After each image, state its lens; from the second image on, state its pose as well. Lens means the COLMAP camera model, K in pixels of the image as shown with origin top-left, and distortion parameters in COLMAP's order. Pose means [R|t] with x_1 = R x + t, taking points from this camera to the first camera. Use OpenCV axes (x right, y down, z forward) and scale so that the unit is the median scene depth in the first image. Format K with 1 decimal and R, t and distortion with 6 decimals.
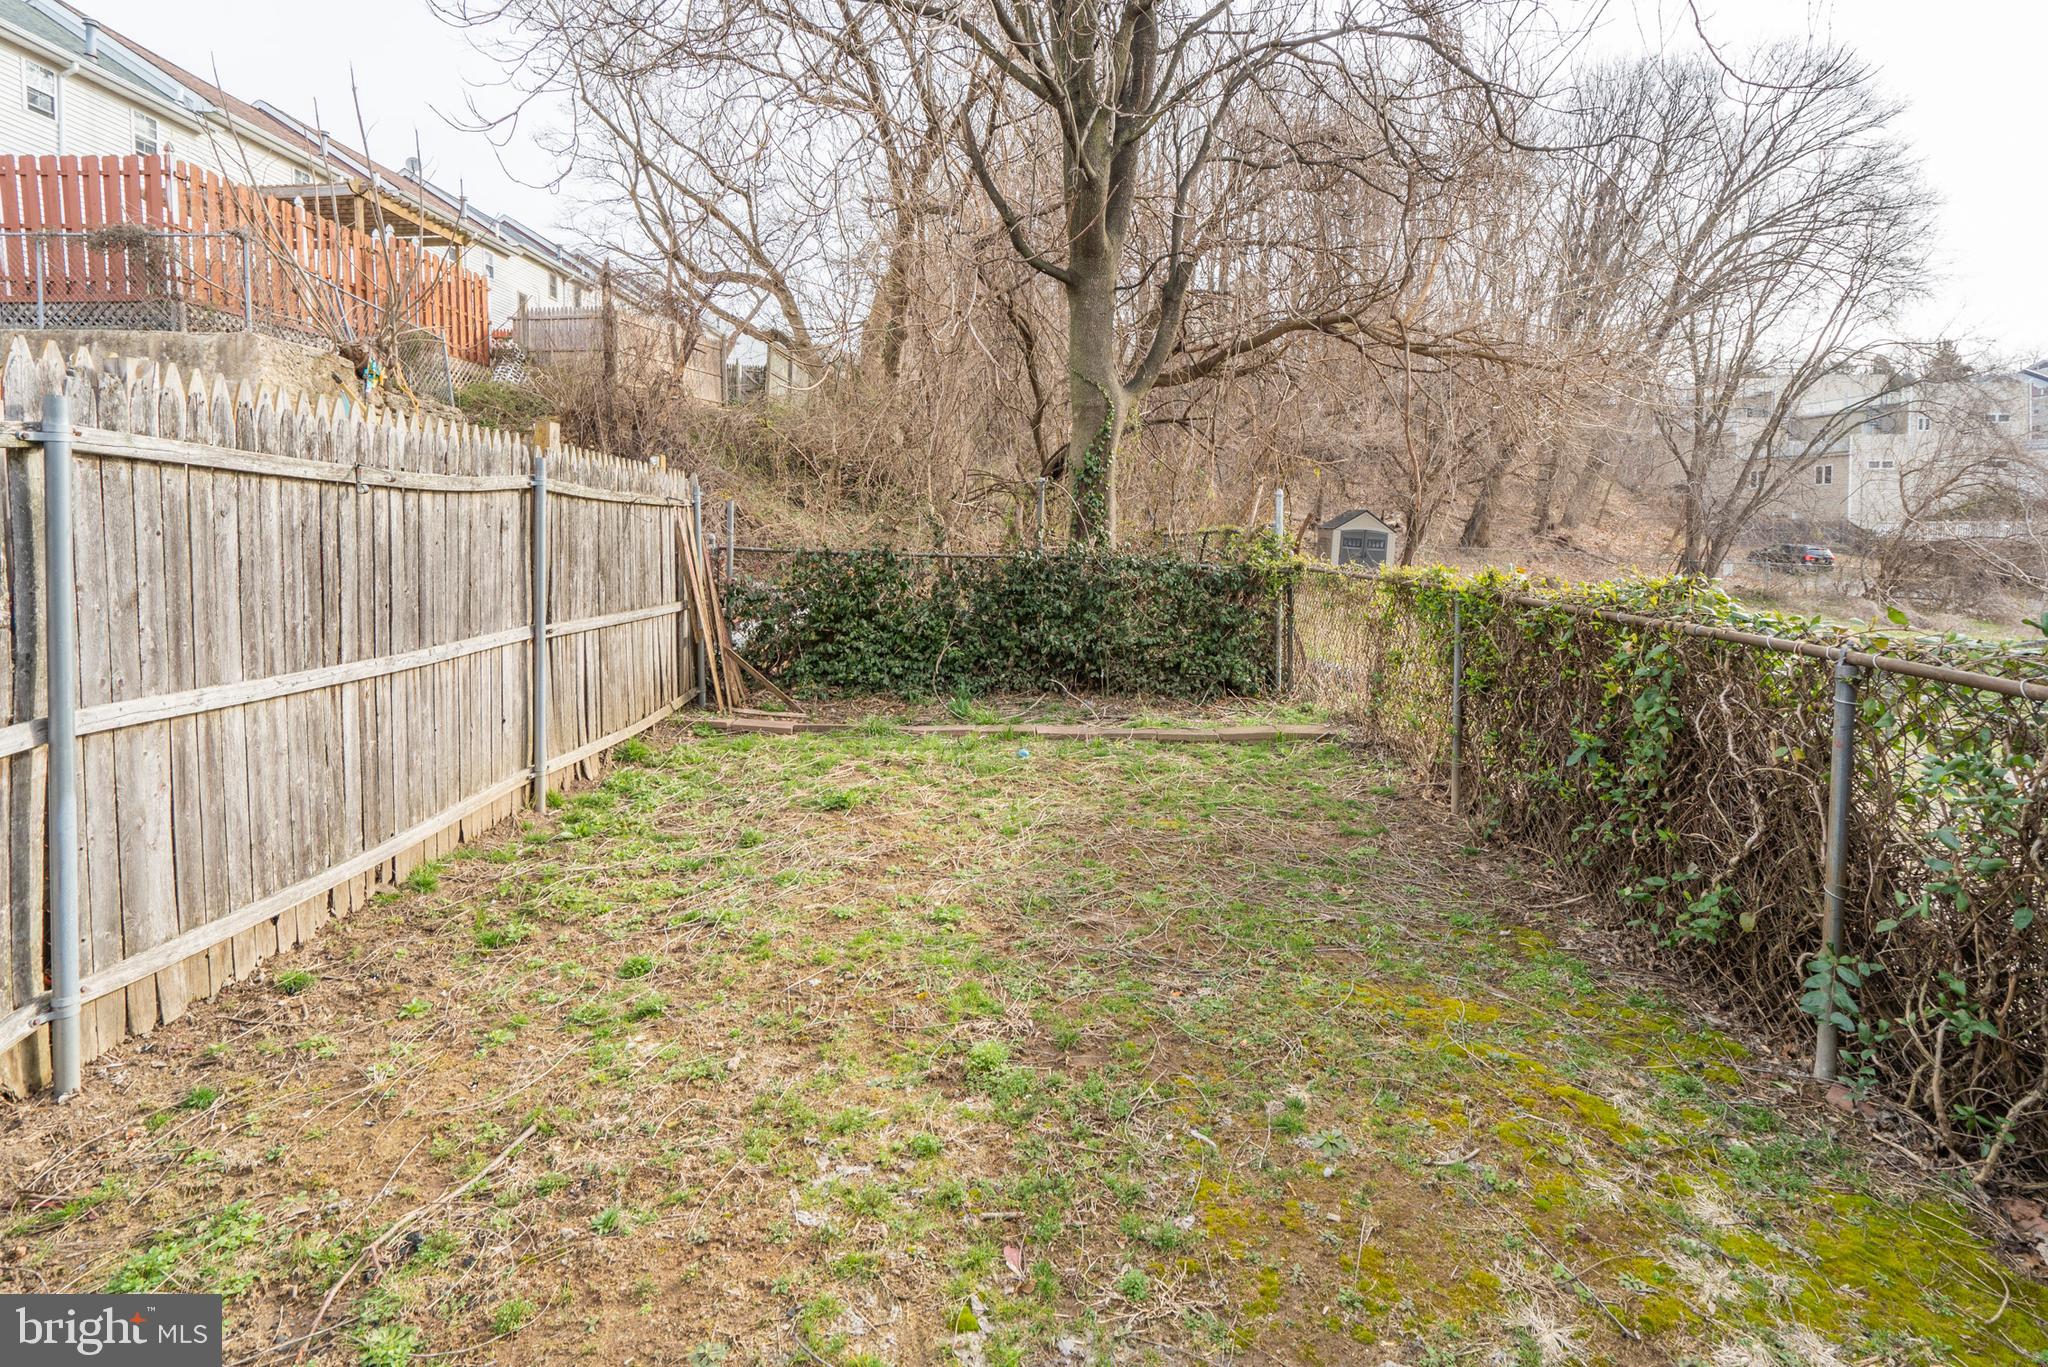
lens RADIAL K [[934.9, 0, 977.5], [0, 934.9, 552.1], [0, 0, 1]] dist [-0.005646, 0.001384]
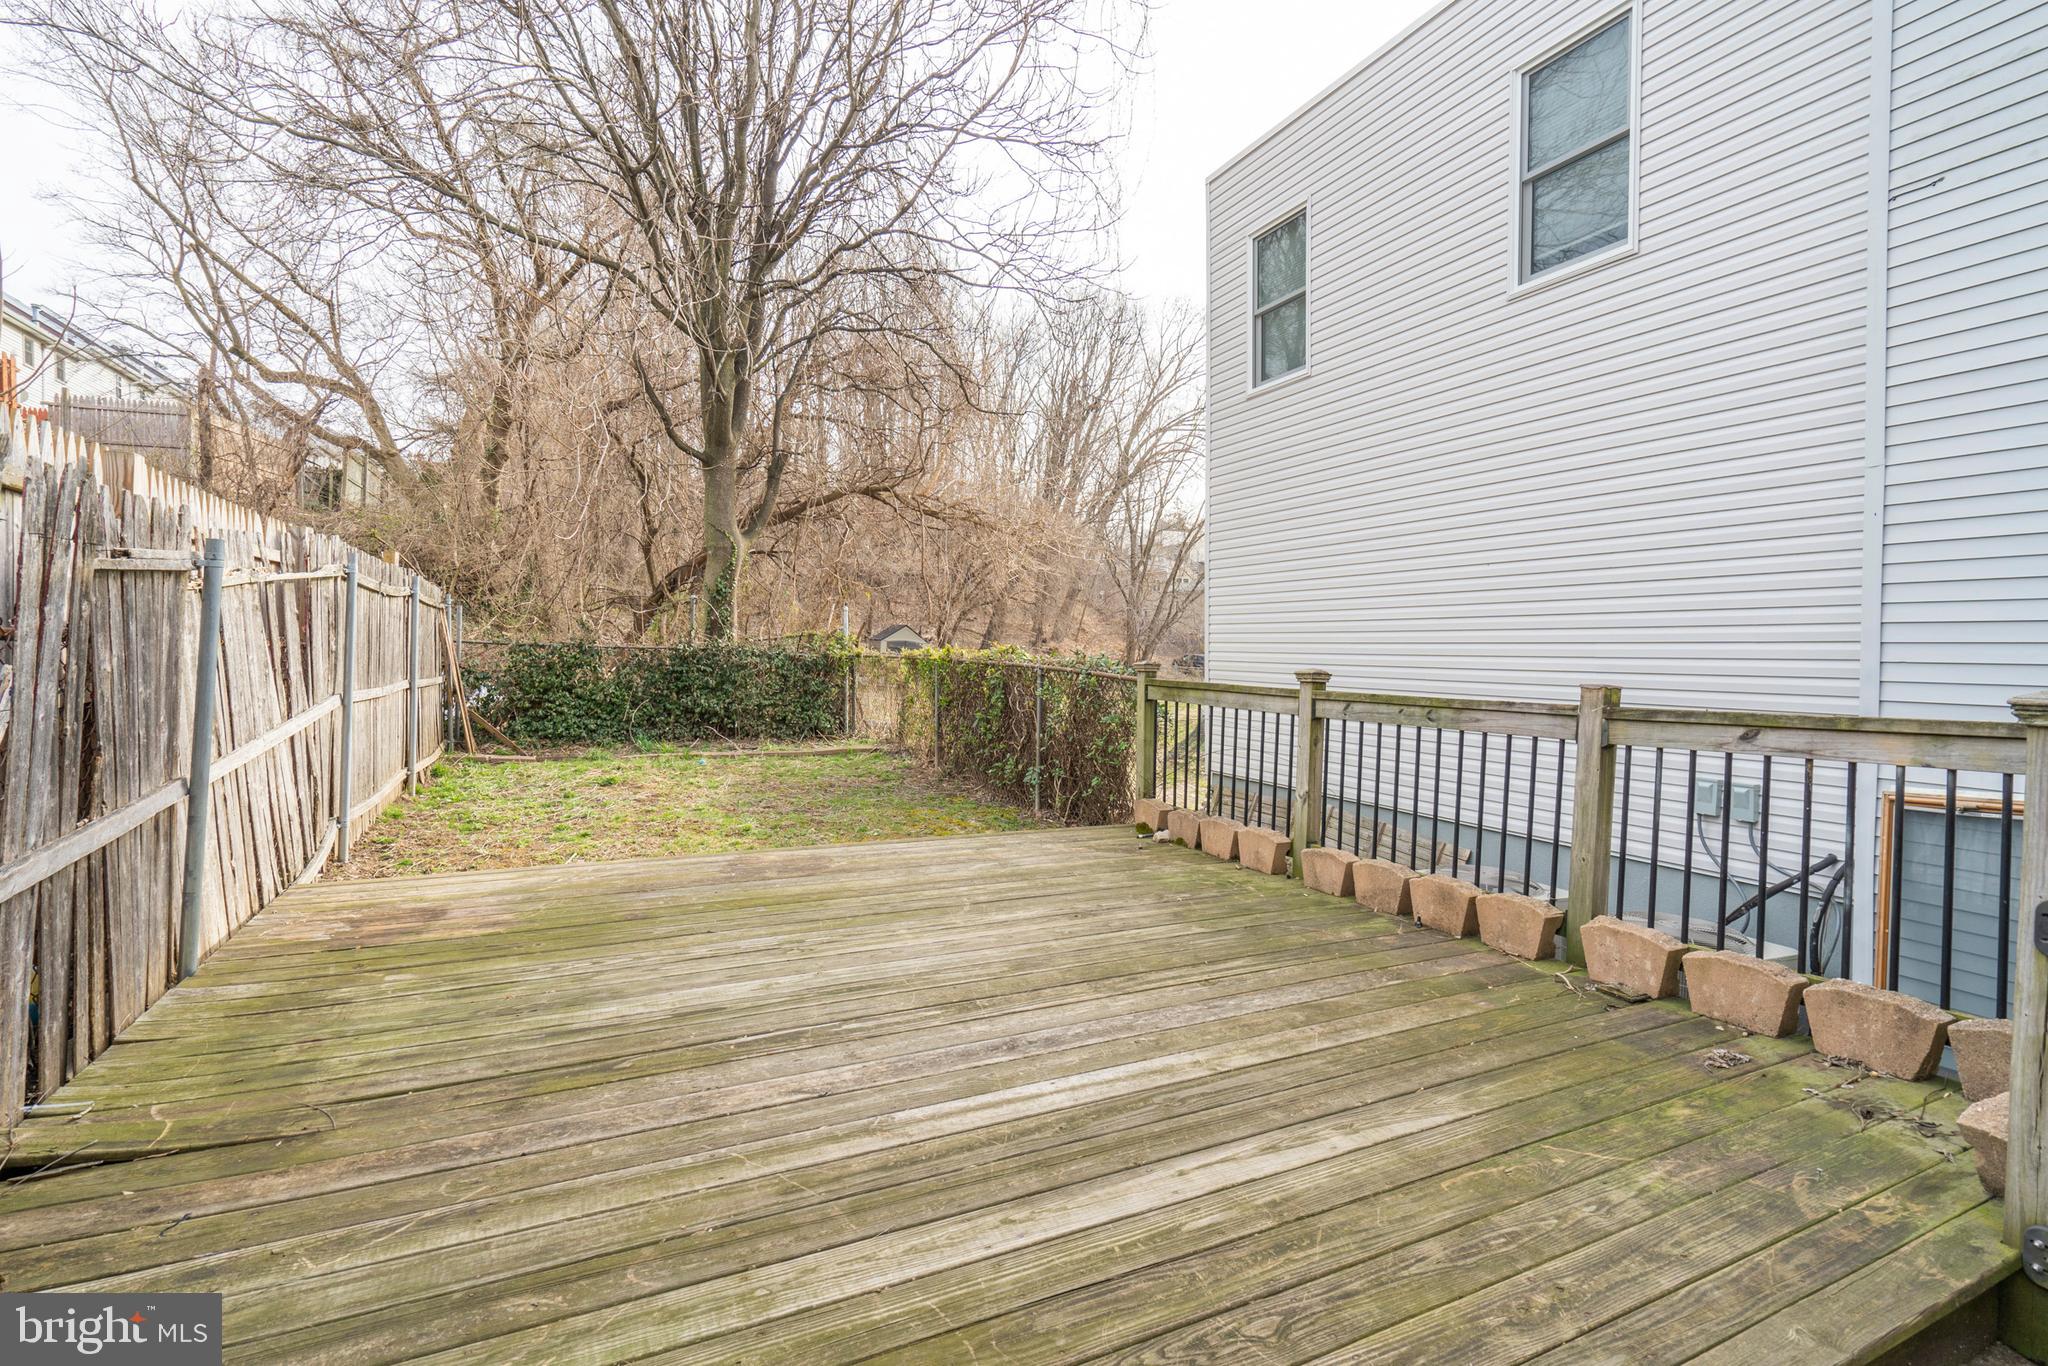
lens RADIAL K [[934.9, 0, 1023.0], [0, 934.9, 674.0], [0, 0, 1]] dist [-0.005646, 0.001384]
pose [[0.871691, -0.011989, 0.489909, -0.194588], [0.008262, 0.999918, 0.009769, 0.034197], [-0.489986, -0.004467, 0.871719, -0.533995]]
